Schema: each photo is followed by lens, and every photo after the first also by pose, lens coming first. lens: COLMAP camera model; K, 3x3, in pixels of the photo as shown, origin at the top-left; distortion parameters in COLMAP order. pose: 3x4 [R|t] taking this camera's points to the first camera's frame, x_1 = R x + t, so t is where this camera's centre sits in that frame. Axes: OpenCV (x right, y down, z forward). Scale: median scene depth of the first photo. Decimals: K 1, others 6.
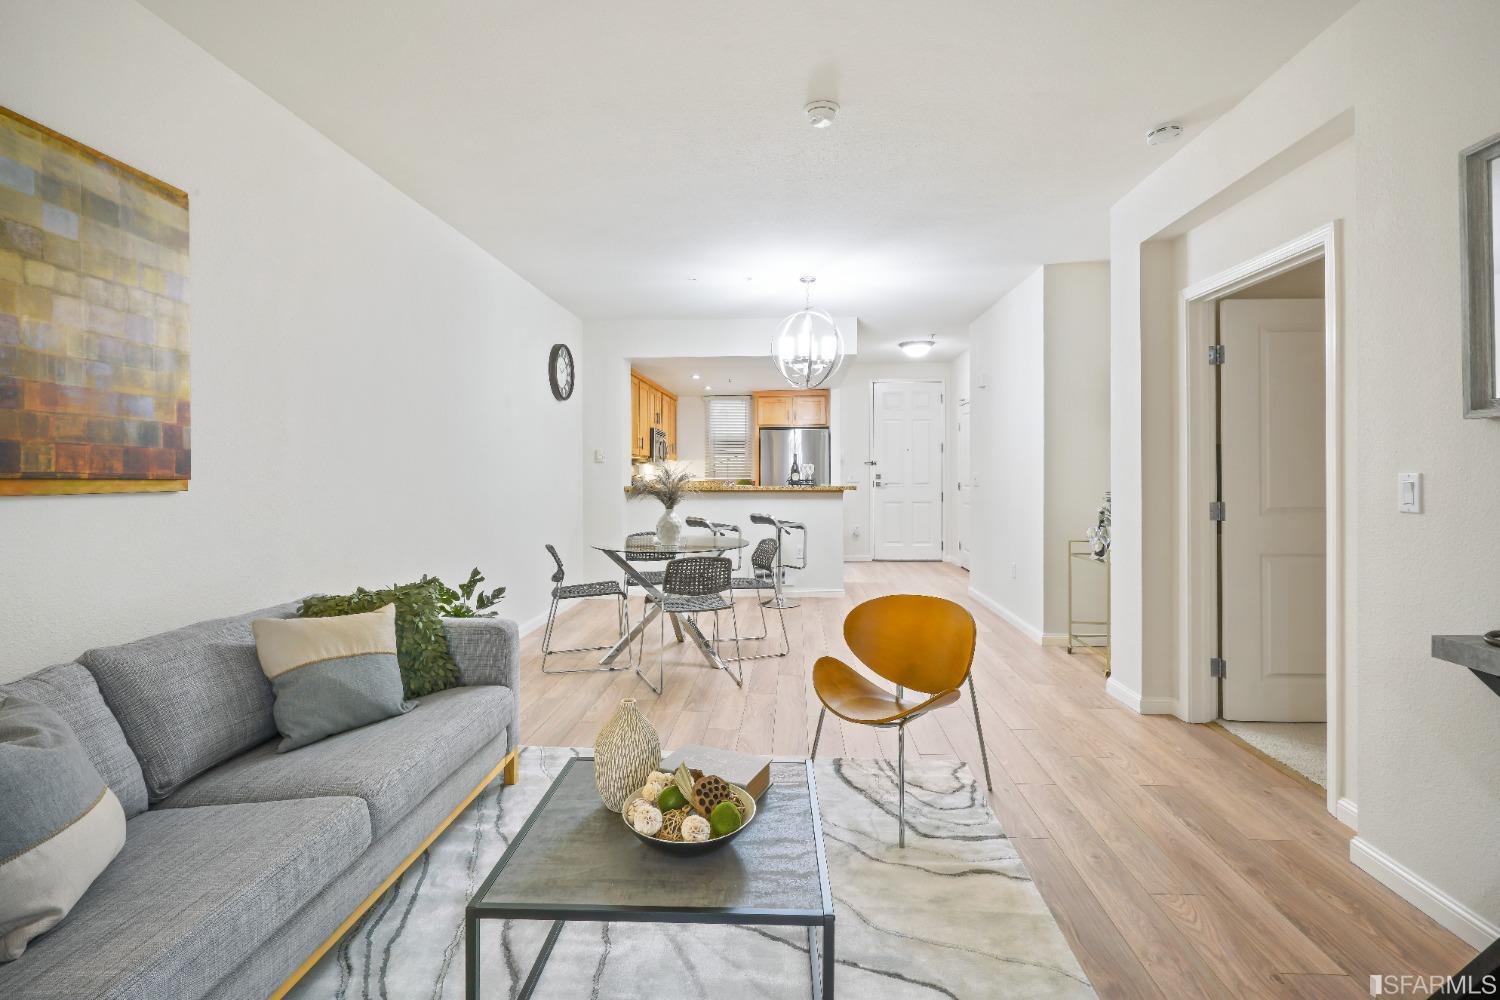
lens RADIAL K [[694.4, 0, 753.0], [0, 694.4, 468.5], [0, 0, 1]] dist [-0.002272, 0.001085]
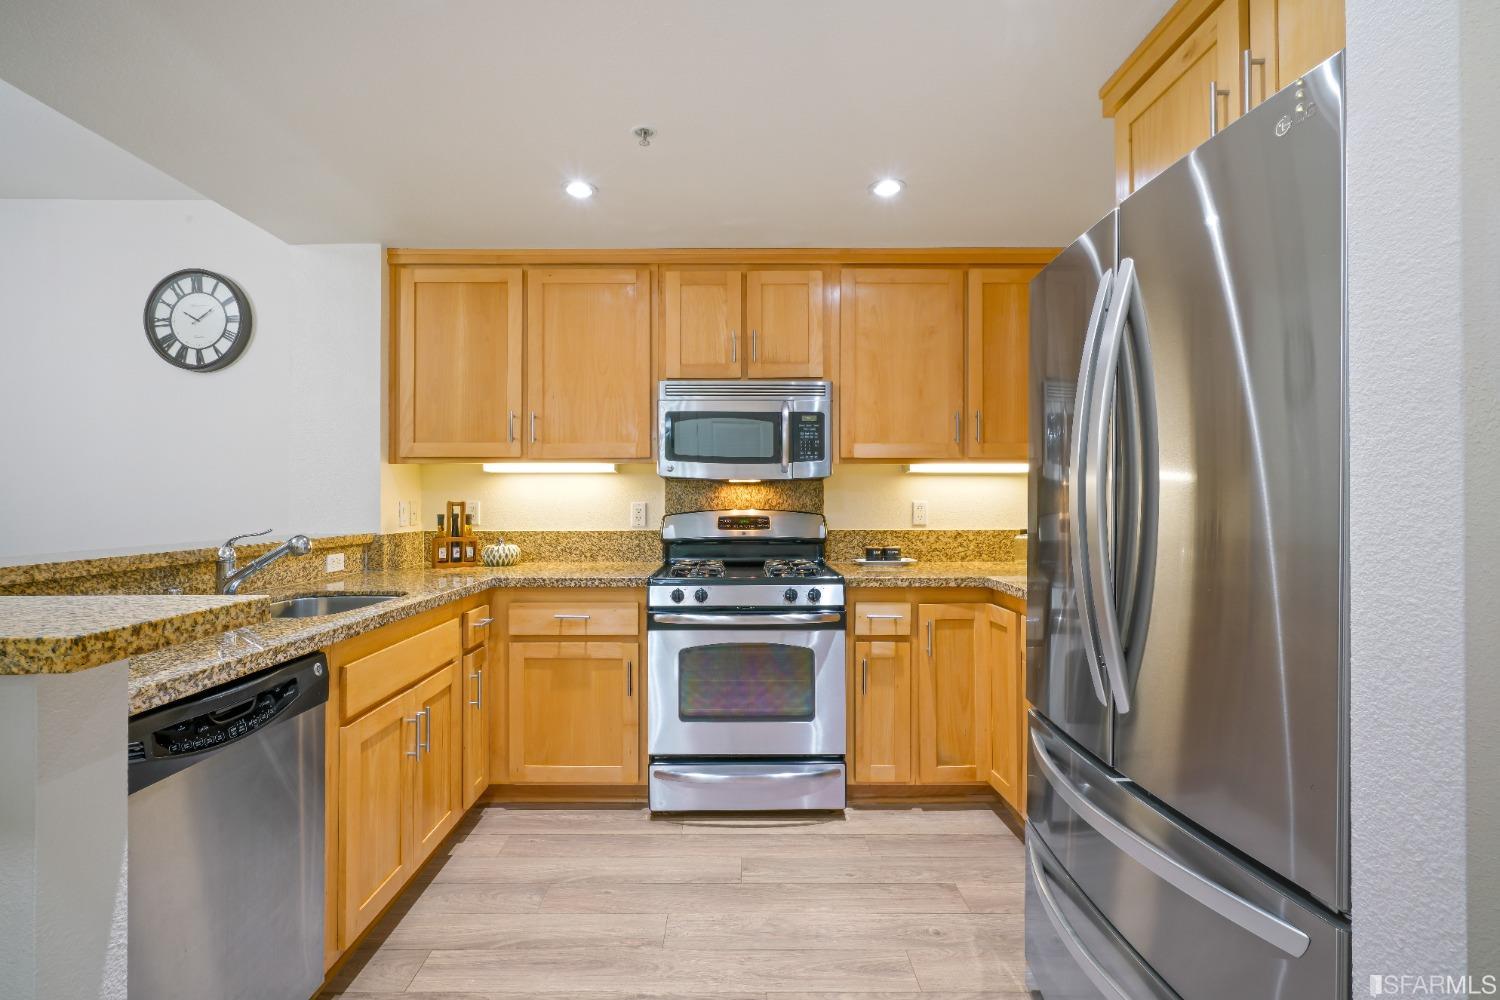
lens RADIAL K [[685.5, 0, 737.6], [0, 685.5, 497.7], [0, 0, 1]] dist [-0.002086, -0.000243]
pose [[0.060889, -0.000560, -0.998144, 0.823691], [0.005206, 0.999986, -0.000243, 0.015316], [0.998131, -0.005182, 0.060891, 3.870790]]
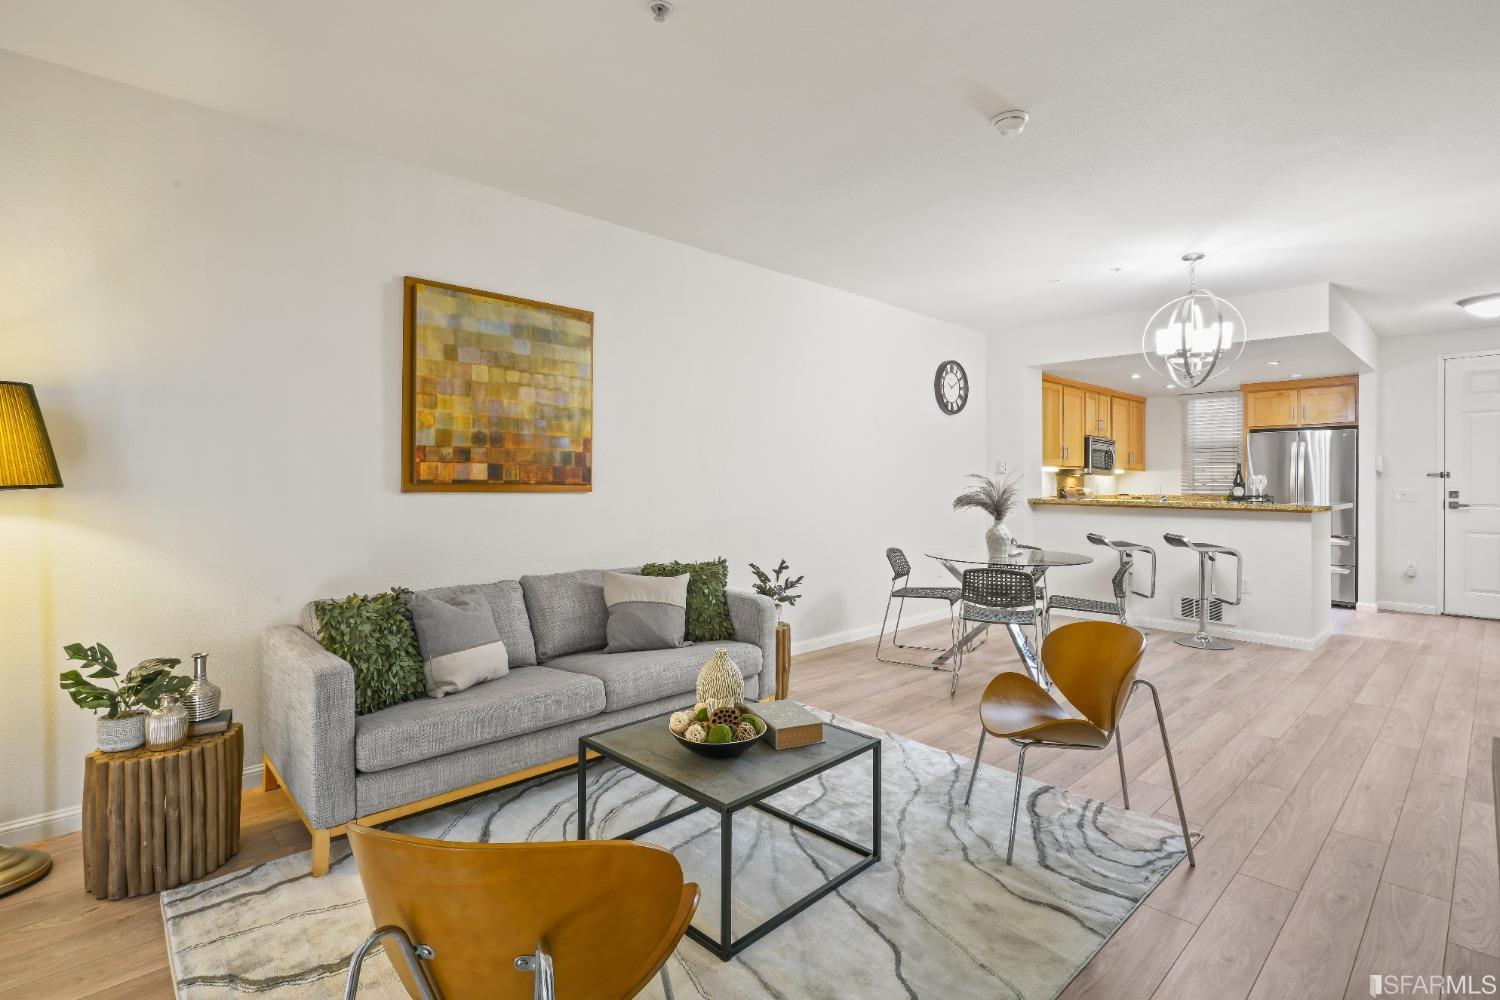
lens RADIAL K [[721.5, 0, 747.9], [0, 721.5, 477.2], [0, 0, 1]] dist [-0.002599, -0.000280]
pose [[0.731207, 0.004736, -0.682139, 0.671080], [-0.005871, 0.999983, 0.000649, -0.006536], [0.682130, 0.003531, 0.731222, -0.009527]]
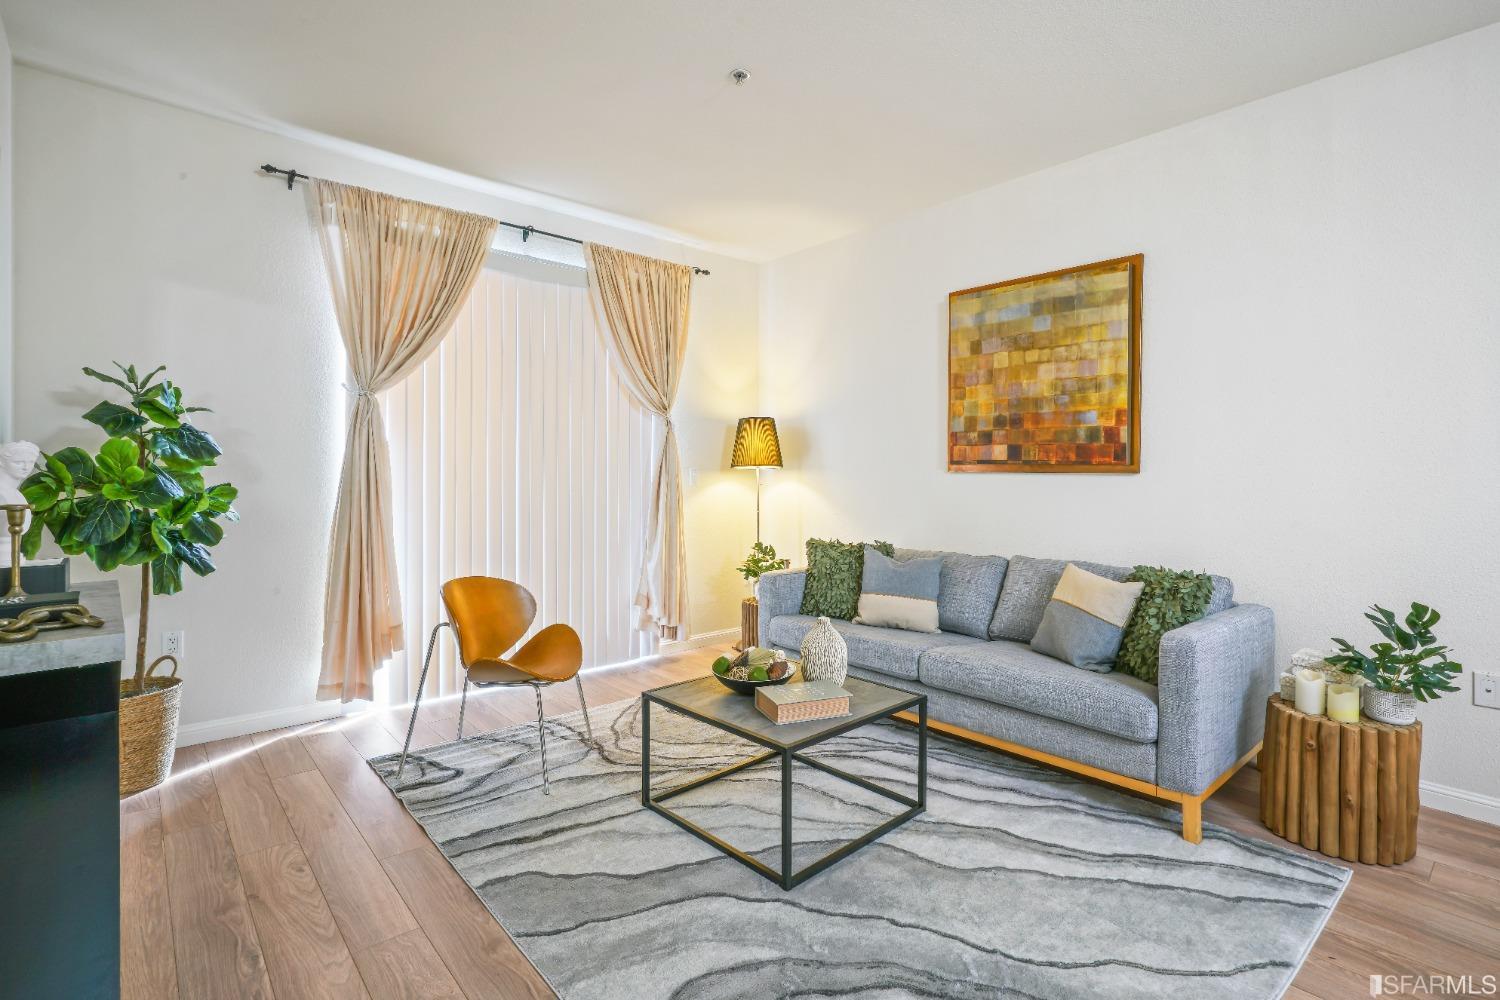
lens RADIAL K [[714.0, 0, 743.0], [0, 714.0, 474.5], [0, 0, 1]] dist [-0.002338, 0.000041]
pose [[-0.714865, 0.000964, -0.699262, 0.757942], [-0.001287, 0.999996, 0.002694, 0.033904], [0.699261, 0.002826, -0.714860, 1.537869]]
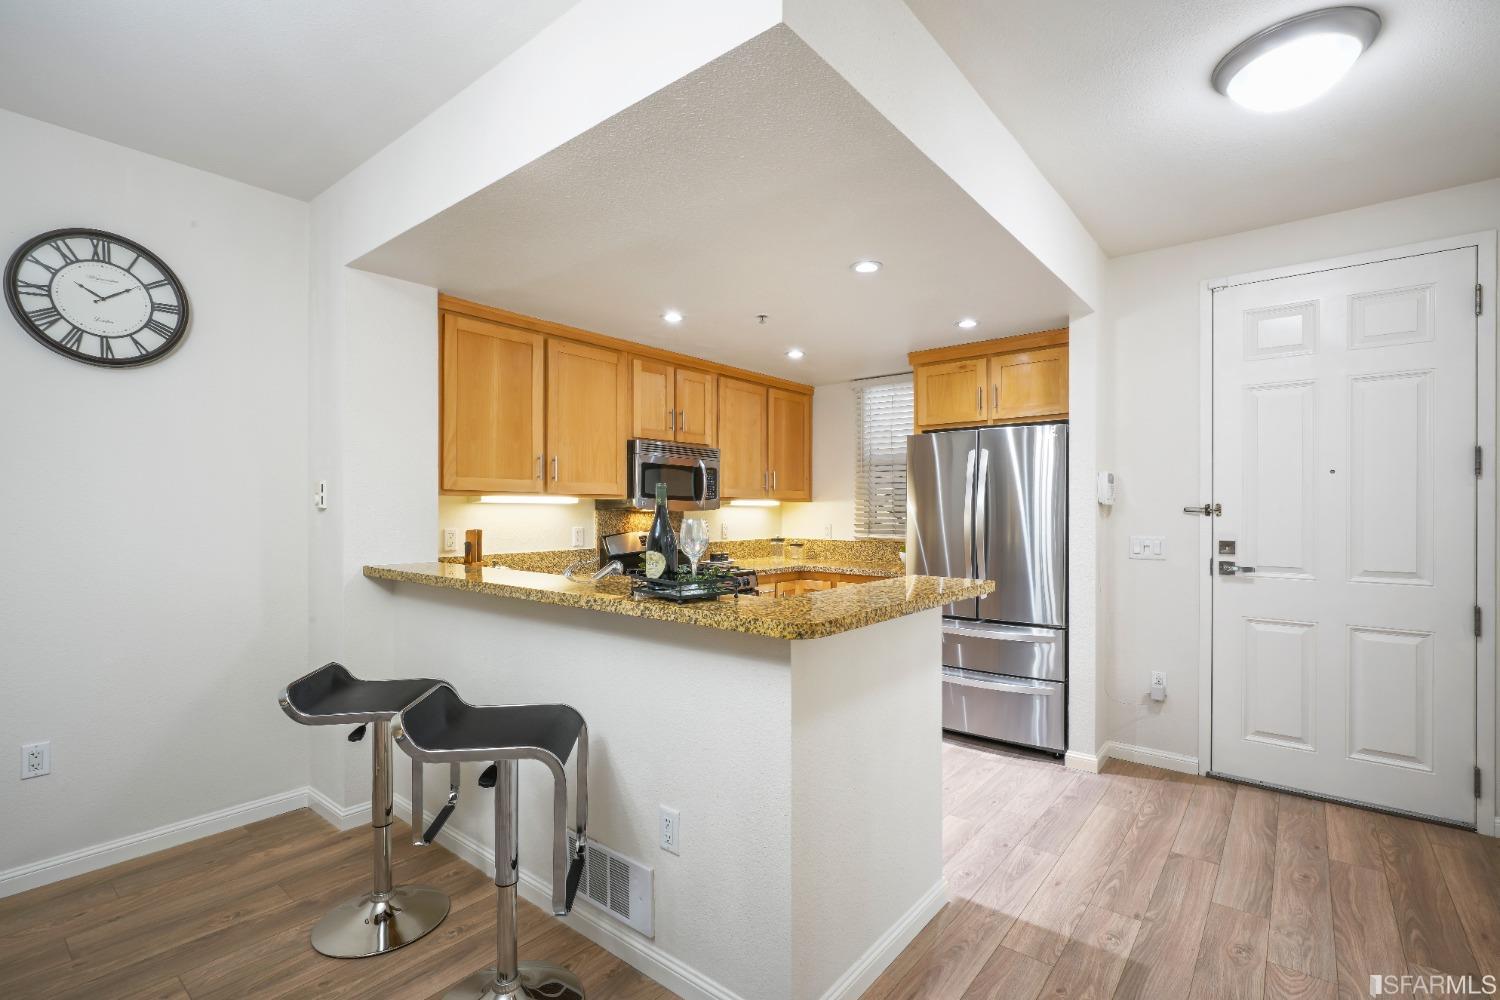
lens RADIAL K [[679.9, 0, 756.4], [0, 679.9, 505.0], [0, 0, 1]] dist [-0.001332, 0.000126]
pose [[0.816252, 0.003233, -0.577687, 0.798794], [-0.003170, 0.999994, 0.001119, -0.041598], [0.577688, 0.000918, 0.816257, 2.474363]]
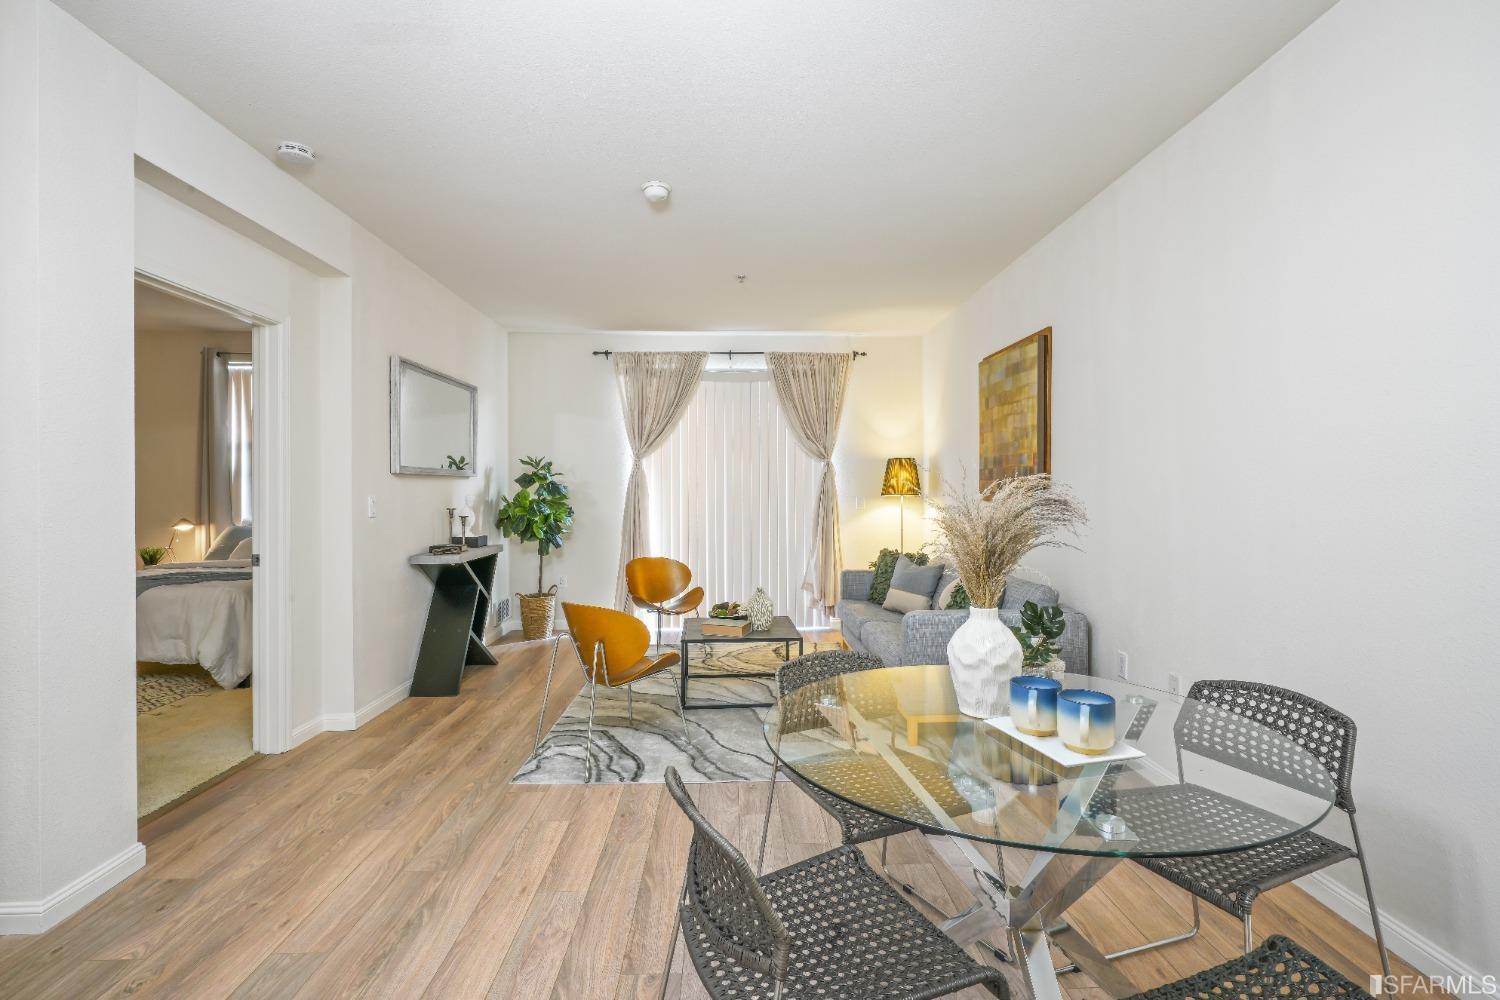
lens RADIAL K [[705.9, 0, 750.3], [0, 705.9, 488.7], [0, 0, 1]] dist [-0.001725, 0.000238]
pose [[-0.995927, 0.006142, -0.089956, 0.062216], [0.006533, 0.999970, -0.004050, -0.002594], [0.089929, -0.004622, -0.995937, 2.792779]]
